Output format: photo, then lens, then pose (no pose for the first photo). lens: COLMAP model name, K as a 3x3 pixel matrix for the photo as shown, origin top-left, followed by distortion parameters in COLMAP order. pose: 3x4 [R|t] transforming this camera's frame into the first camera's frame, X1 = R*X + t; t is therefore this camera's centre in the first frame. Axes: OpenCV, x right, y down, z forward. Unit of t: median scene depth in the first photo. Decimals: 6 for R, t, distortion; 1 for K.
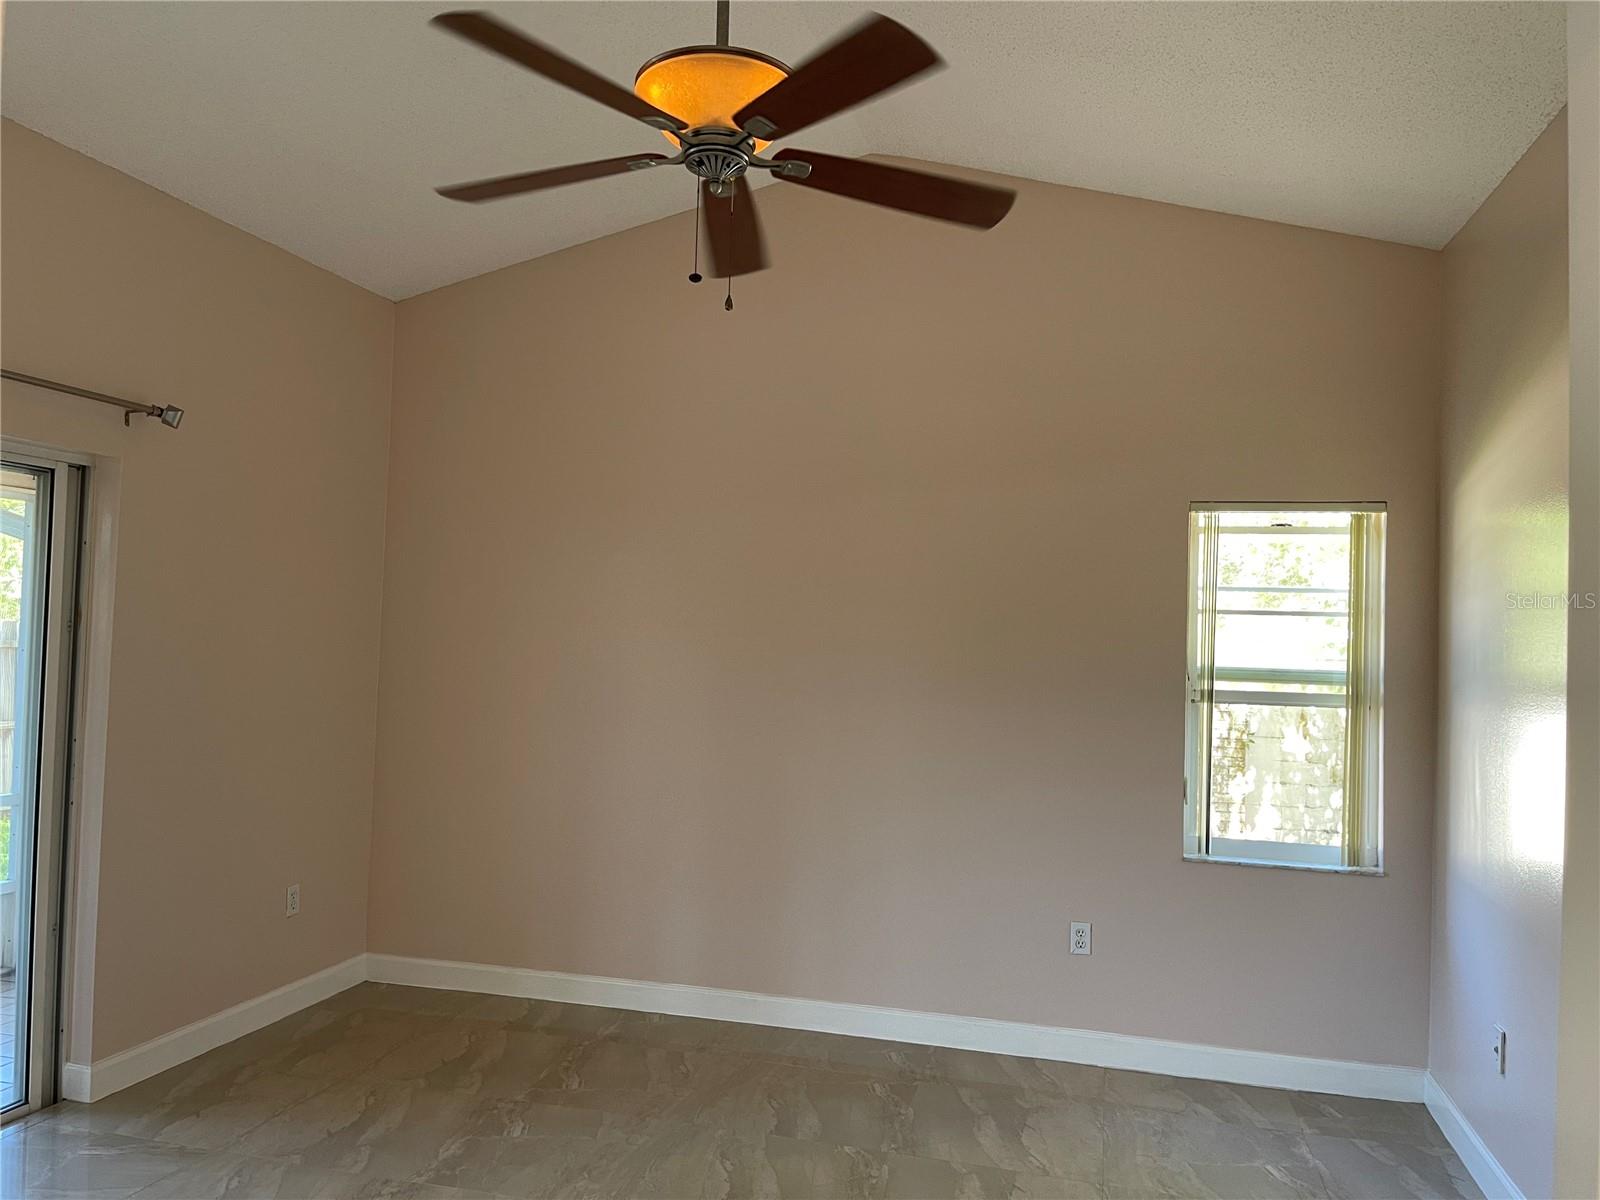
lens RADIAL K [[1222.3, 0, 799.6], [0, 1222.3, 603.3], [0, 0, 1]] dist [0.038282, -0.018590]
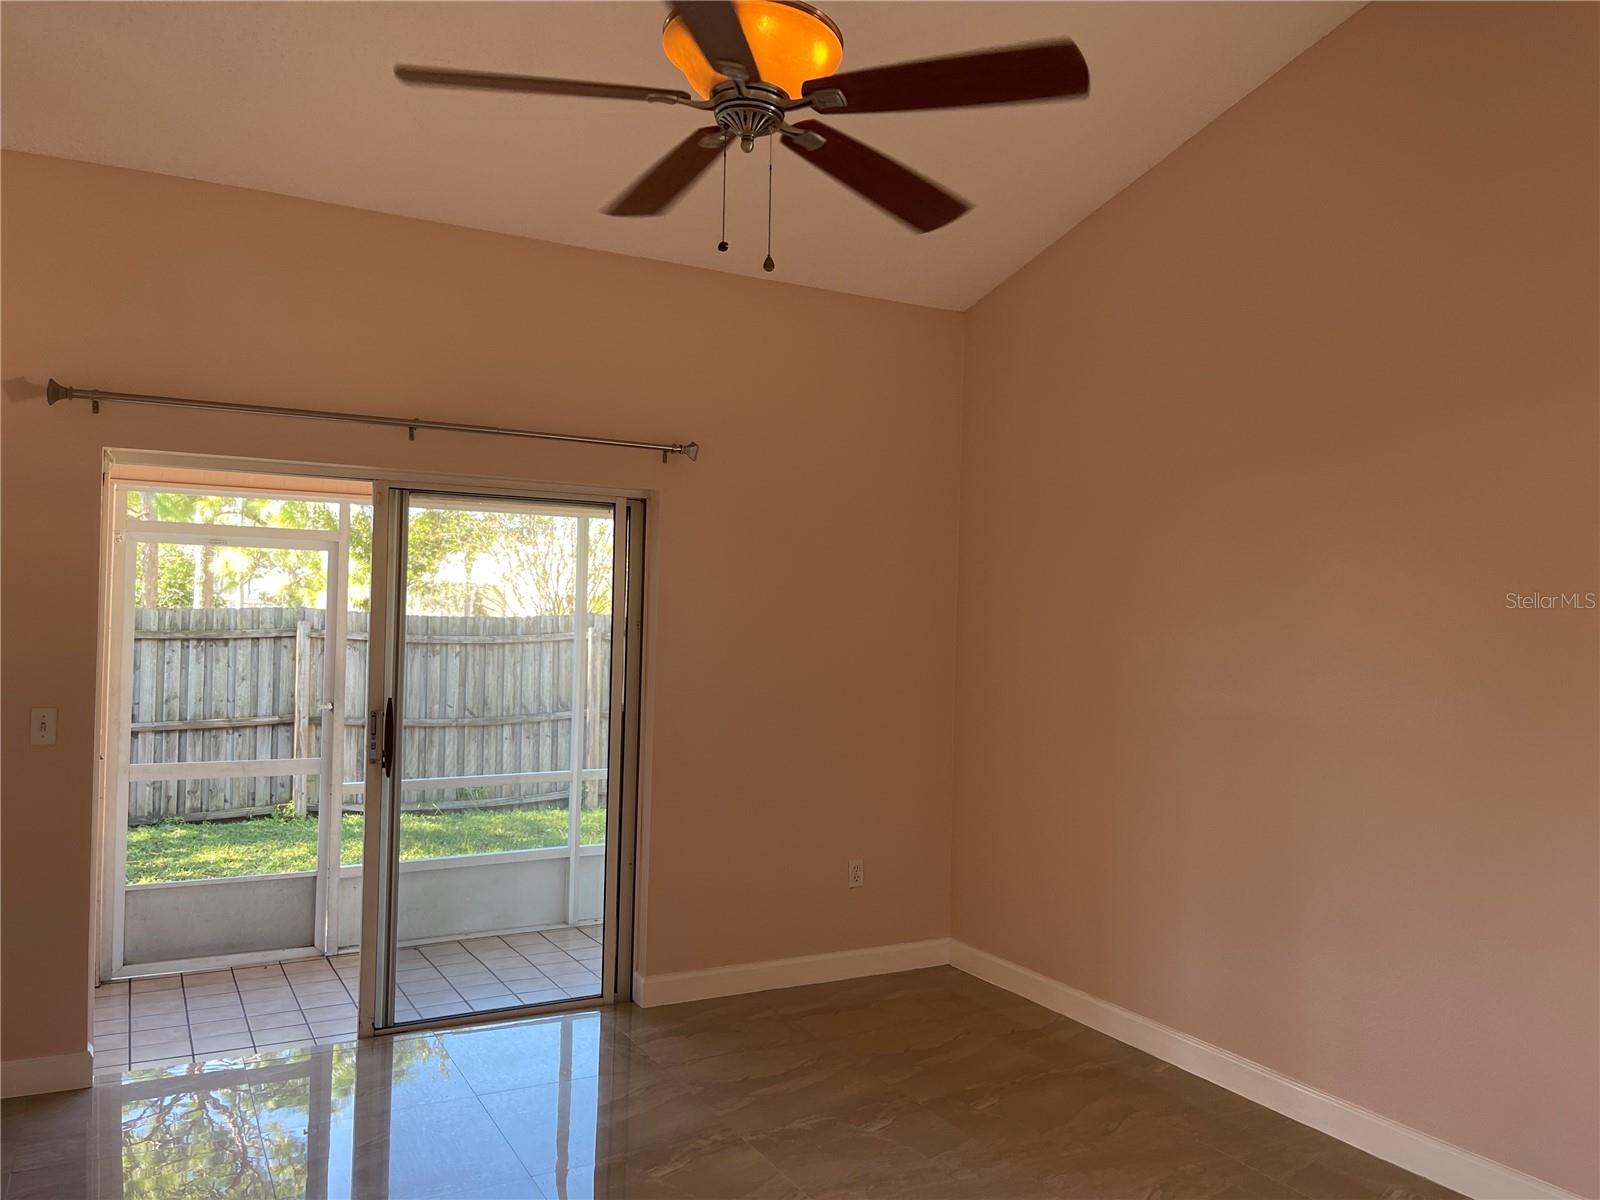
lens RADIAL K [[1222.3, 0, 798.5], [0, 1222.3, 604.7], [0, 0, 1]] dist [0.038282, -0.018590]
pose [[0.683536, -0.026315, -0.729443, 0.435585], [0.021857, 0.999640, -0.015581, 0.019888], [0.729590, -0.005294, 0.683865, 0.262033]]
